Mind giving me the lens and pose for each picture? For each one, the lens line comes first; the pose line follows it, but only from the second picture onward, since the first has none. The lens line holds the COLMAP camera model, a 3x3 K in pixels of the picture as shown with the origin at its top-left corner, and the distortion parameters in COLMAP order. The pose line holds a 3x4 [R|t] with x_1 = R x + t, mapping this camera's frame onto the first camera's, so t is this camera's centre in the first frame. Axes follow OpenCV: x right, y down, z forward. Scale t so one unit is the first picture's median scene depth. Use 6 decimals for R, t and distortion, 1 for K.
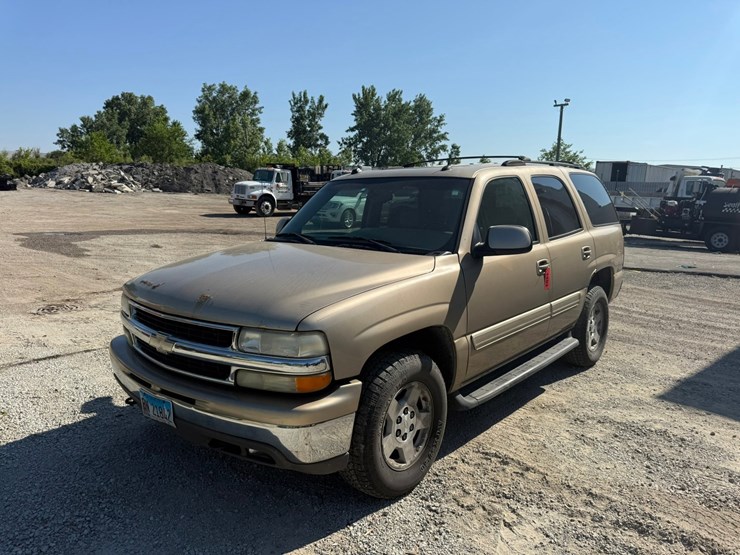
lens RADIAL K [[525.0, 0, 369.7], [0, 525.0, 276.8], [0, 0, 1]] dist [0.040395, -0.050120]
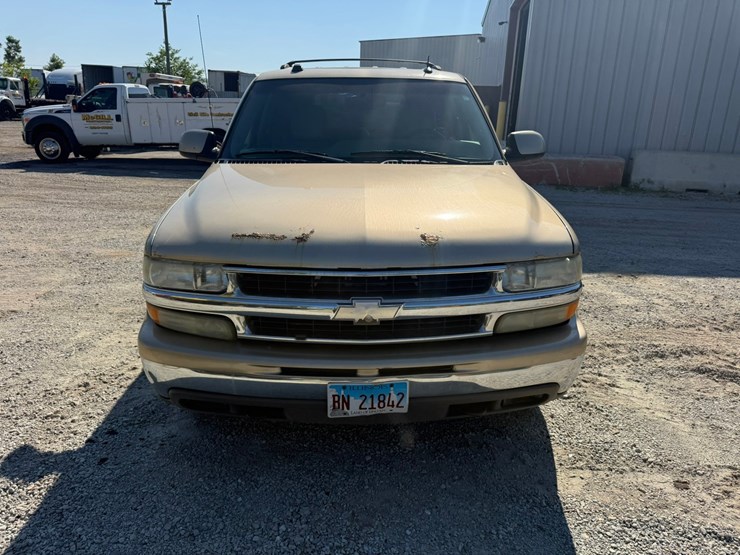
lens RADIAL K [[525.0, 0, 375.6], [0, 525.0, 272.3], [0, 0, 1]] dist [0.040395, -0.050120]
pose [[0.737439, -0.194449, 0.646818, -0.494887], [0.093647, 0.977848, 0.187197, -0.034182], [-0.668890, -0.077474, 0.739313, 0.278427]]
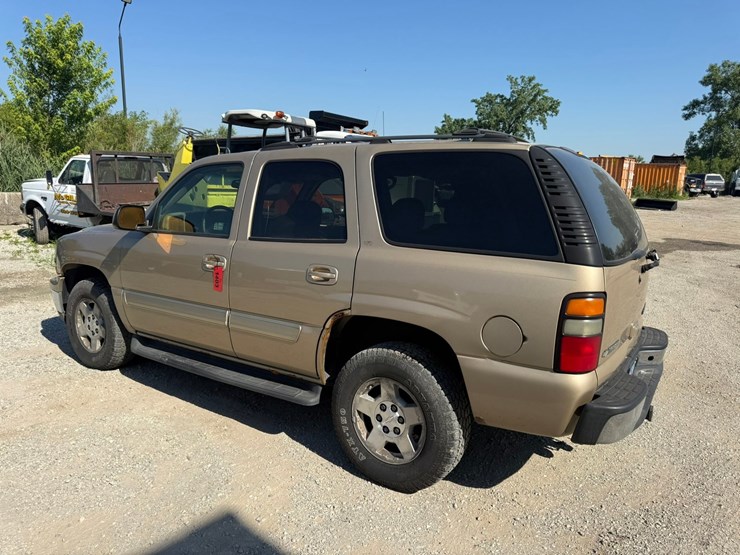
lens RADIAL K [[525.0, 0, 372.1], [0, 525.0, 278.2], [0, 0, 1]] dist [0.040395, -0.050120]
pose [[0.121851, 0.164824, -0.978767, 1.053678], [-0.185357, 0.972546, 0.140700, -0.145167], [0.975087, 0.164277, 0.149057, 0.965752]]
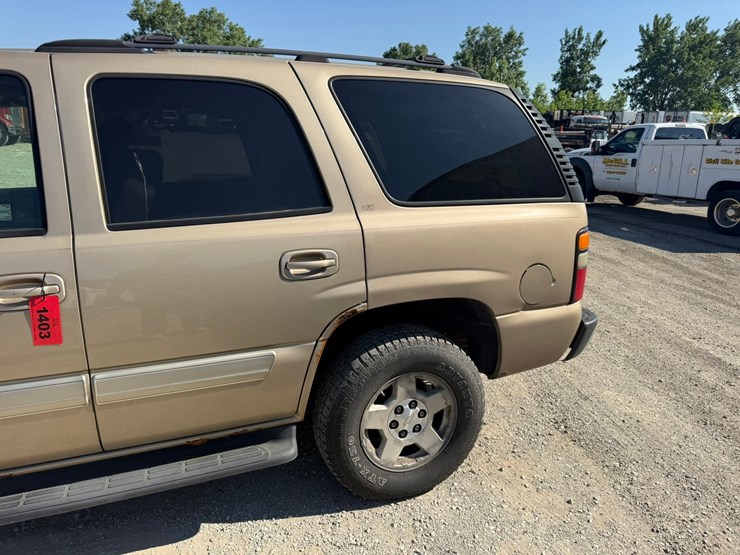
lens RADIAL K [[525.0, 0, 375.1], [0, 525.0, 277.9], [0, 0, 1]] dist [0.040395, -0.050120]
pose [[0.884180, 0.132562, -0.447943, 0.650392], [-0.090681, 0.989357, 0.113794, -0.088885], [0.458260, -0.059994, 0.886791, 0.644102]]
